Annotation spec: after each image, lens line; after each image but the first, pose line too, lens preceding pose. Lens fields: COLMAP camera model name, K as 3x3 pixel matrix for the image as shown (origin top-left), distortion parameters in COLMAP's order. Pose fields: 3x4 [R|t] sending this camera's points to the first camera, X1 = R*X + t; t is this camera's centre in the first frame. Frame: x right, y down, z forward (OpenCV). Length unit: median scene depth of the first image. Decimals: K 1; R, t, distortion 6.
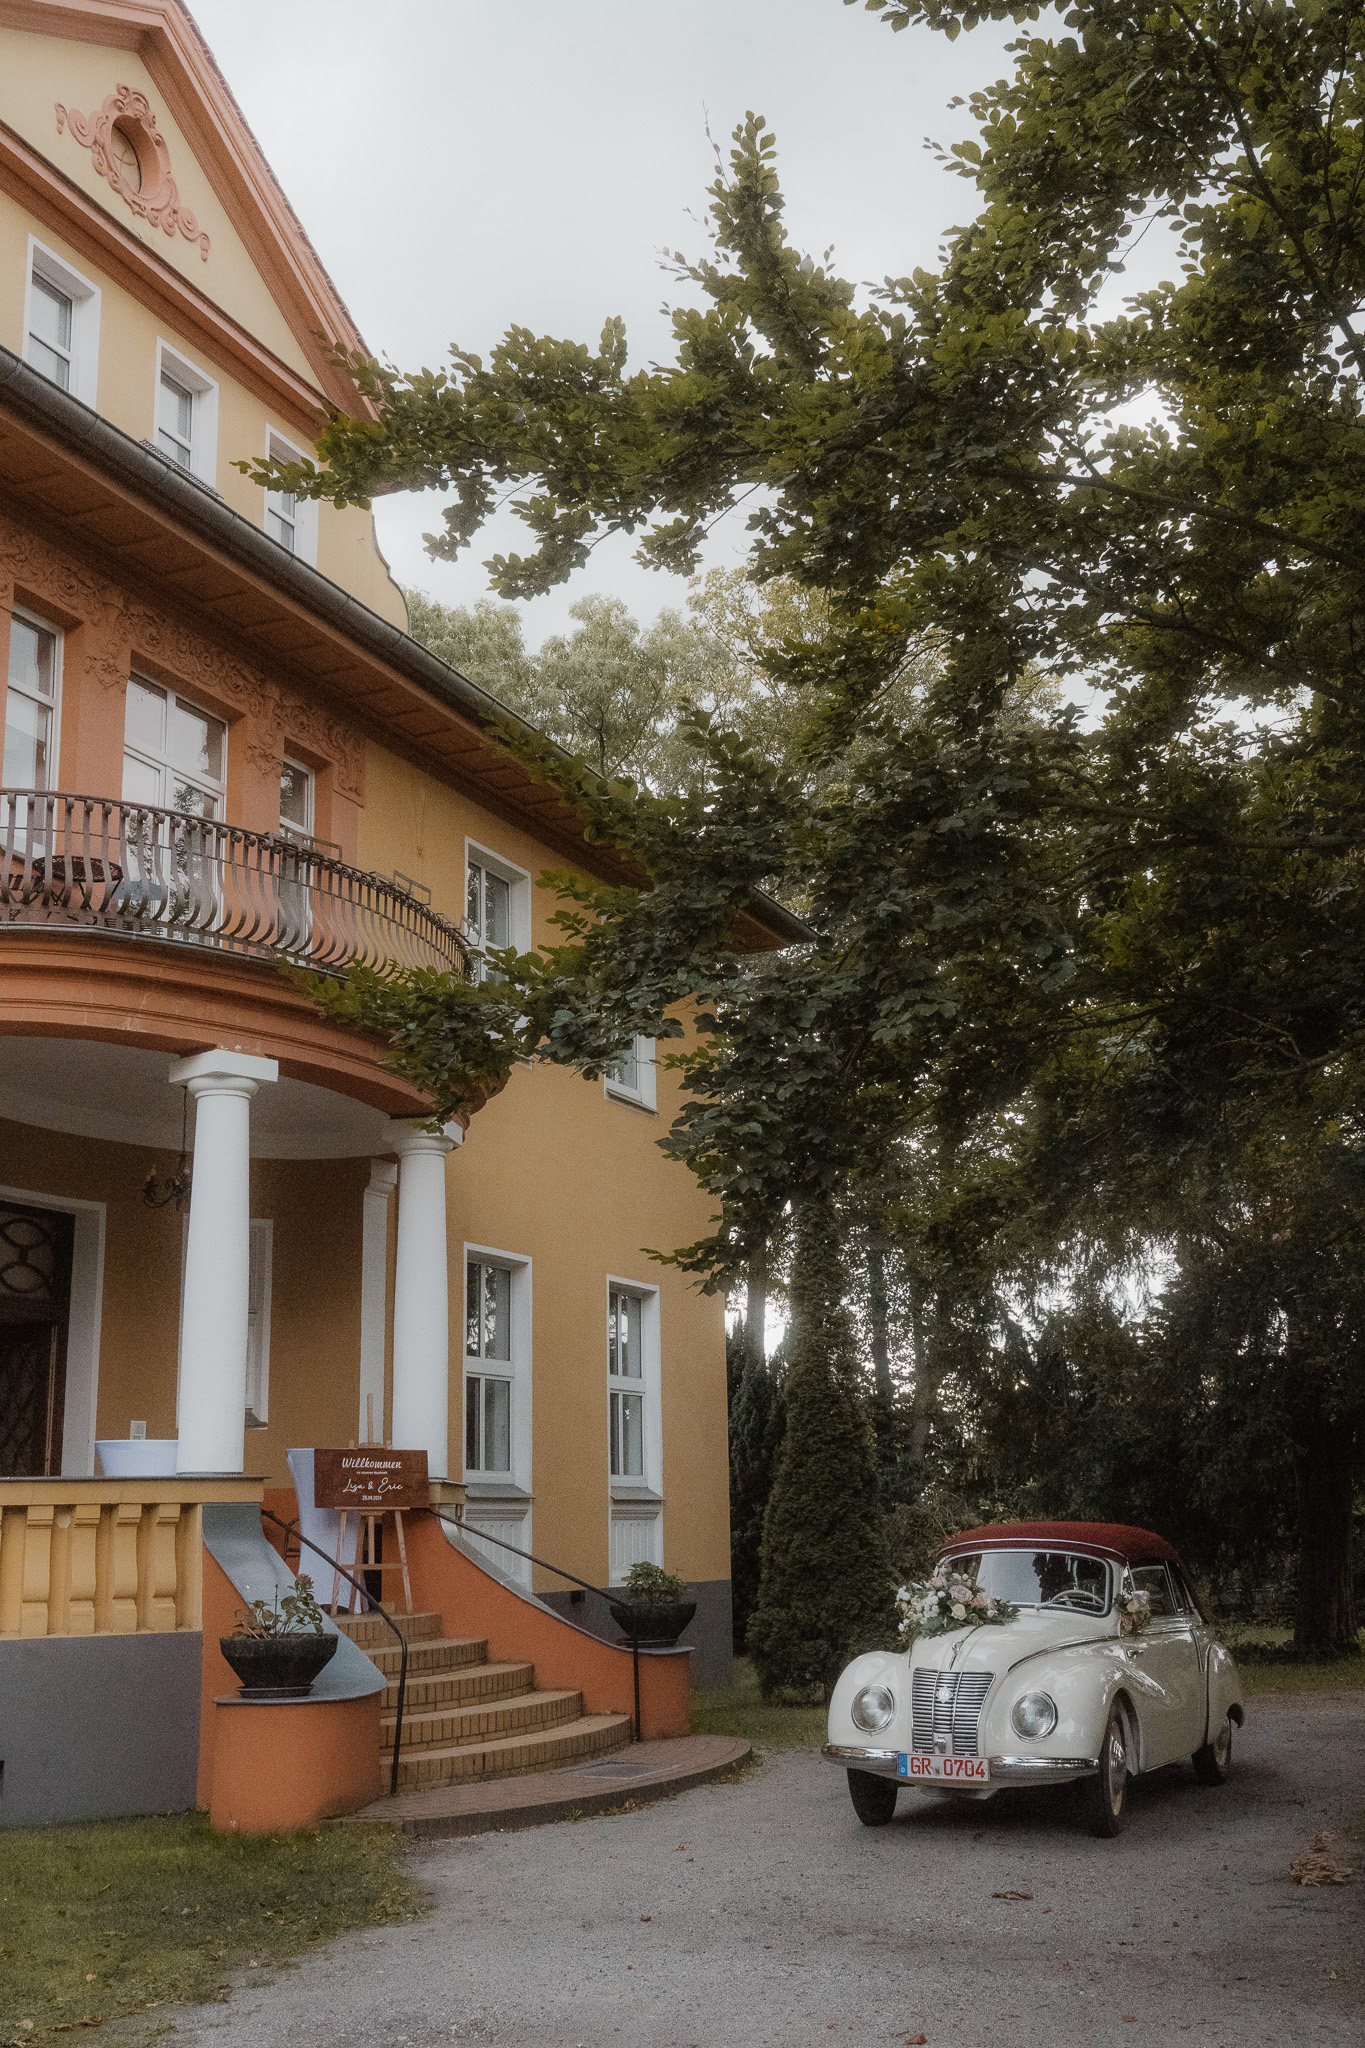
lens RADIAL K [[2449.6, 0, 682.5], [0, 2449.6, 1024.0], [0, 0, 1]] dist [0.143488, -0.005649]
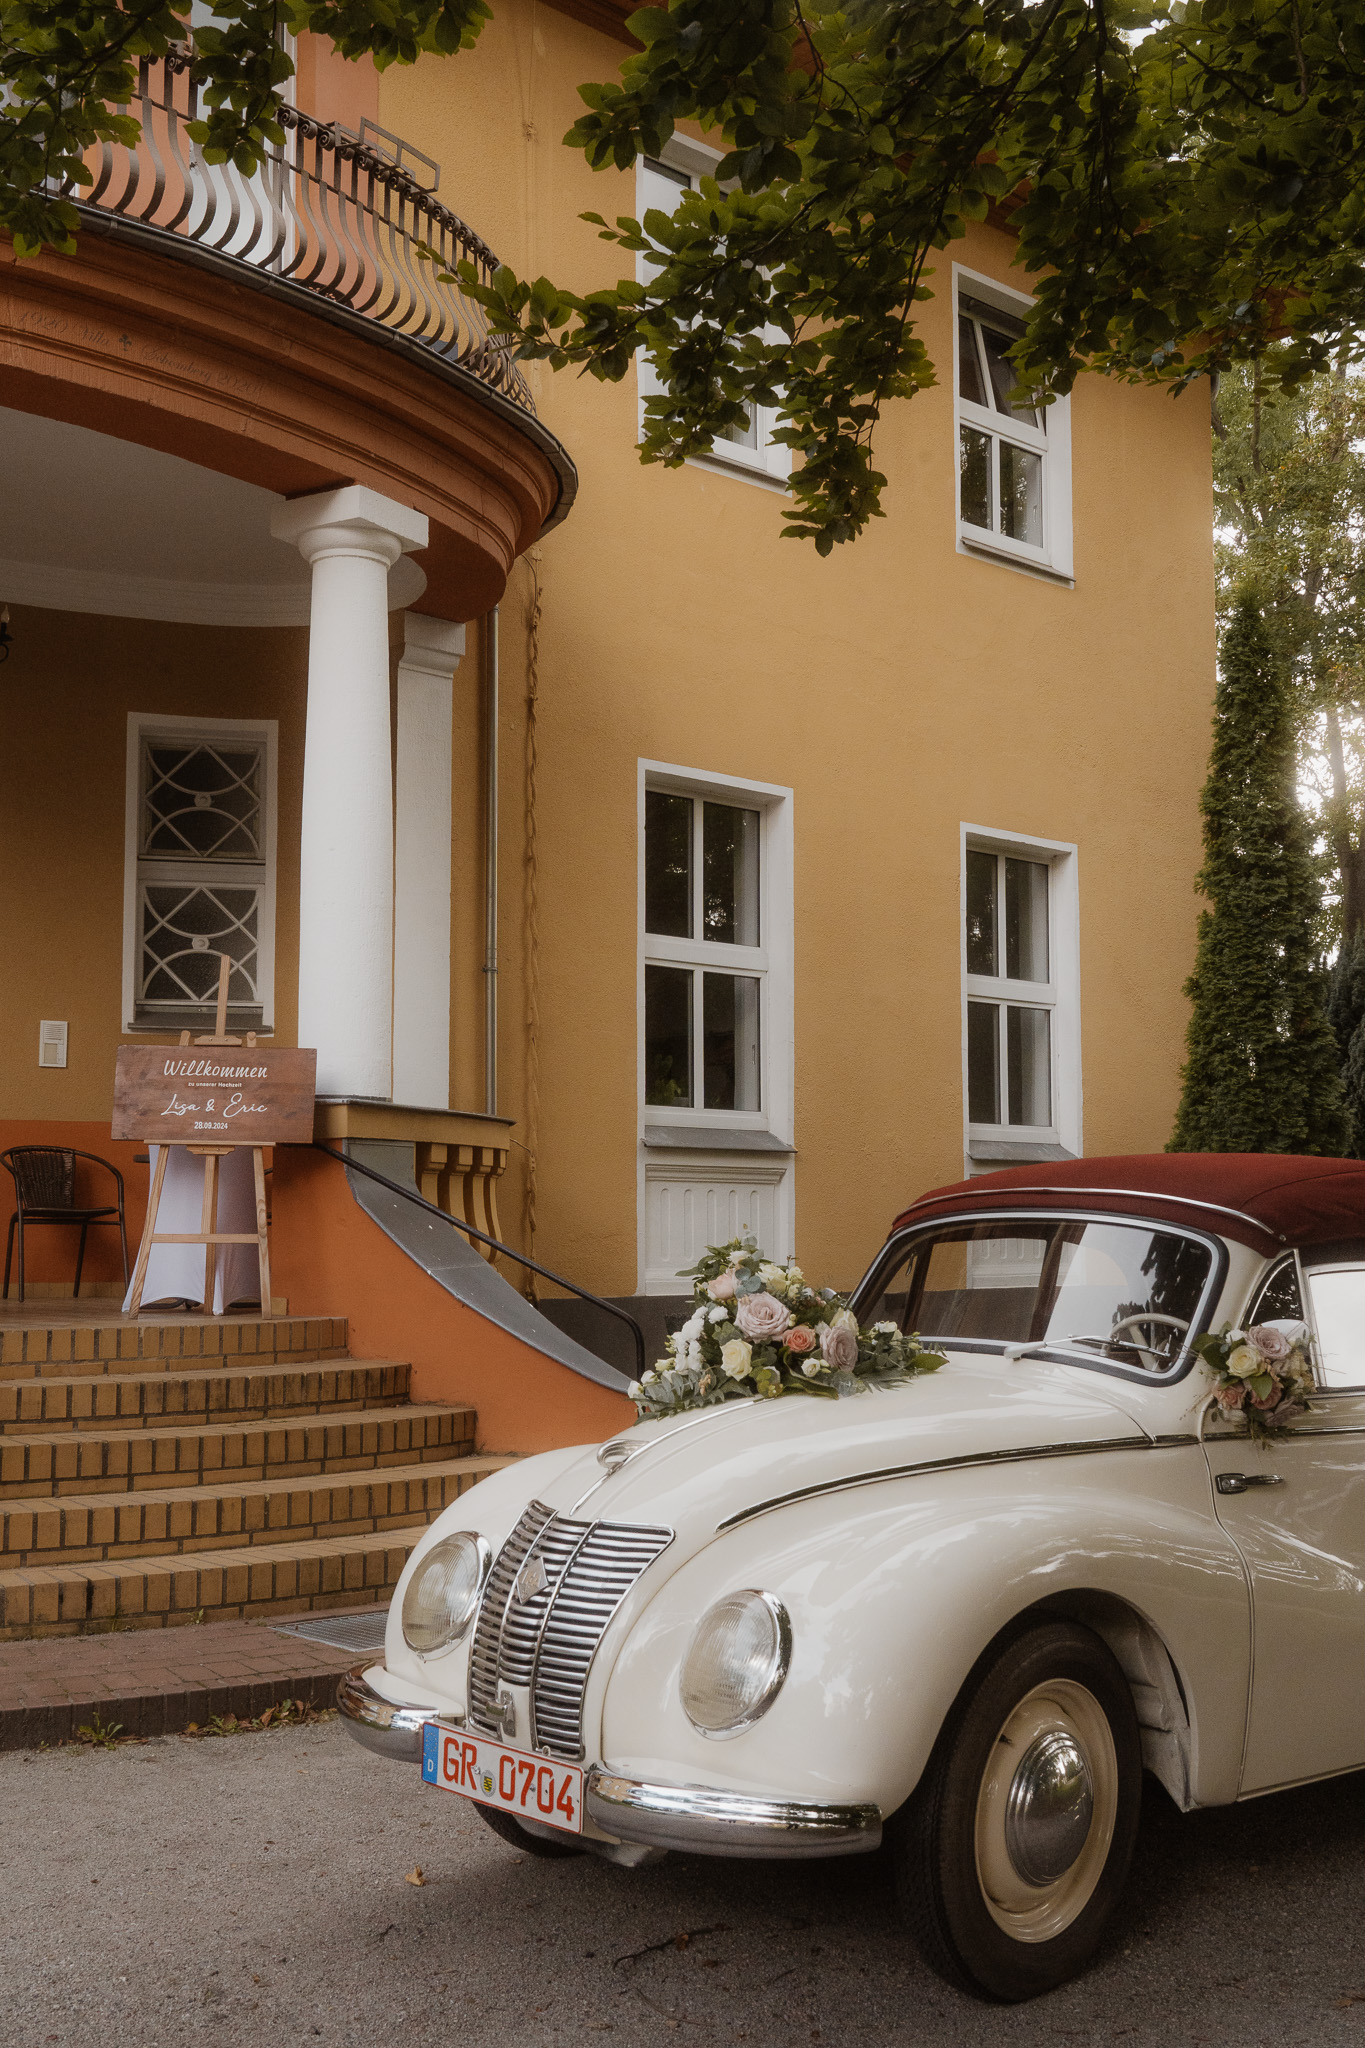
lens RADIAL K [[2297.9, 0, 682.5], [0, 2297.9, 1024.0], [0, 0, 1]] dist [0.171293, -0.825574]
pose [[0.909165, -0.019618, -0.415973, 0.208057], [0.066156, 0.993009, 0.097761, 0.120888], [0.411147, -0.116400, 0.904107, 0.547120]]
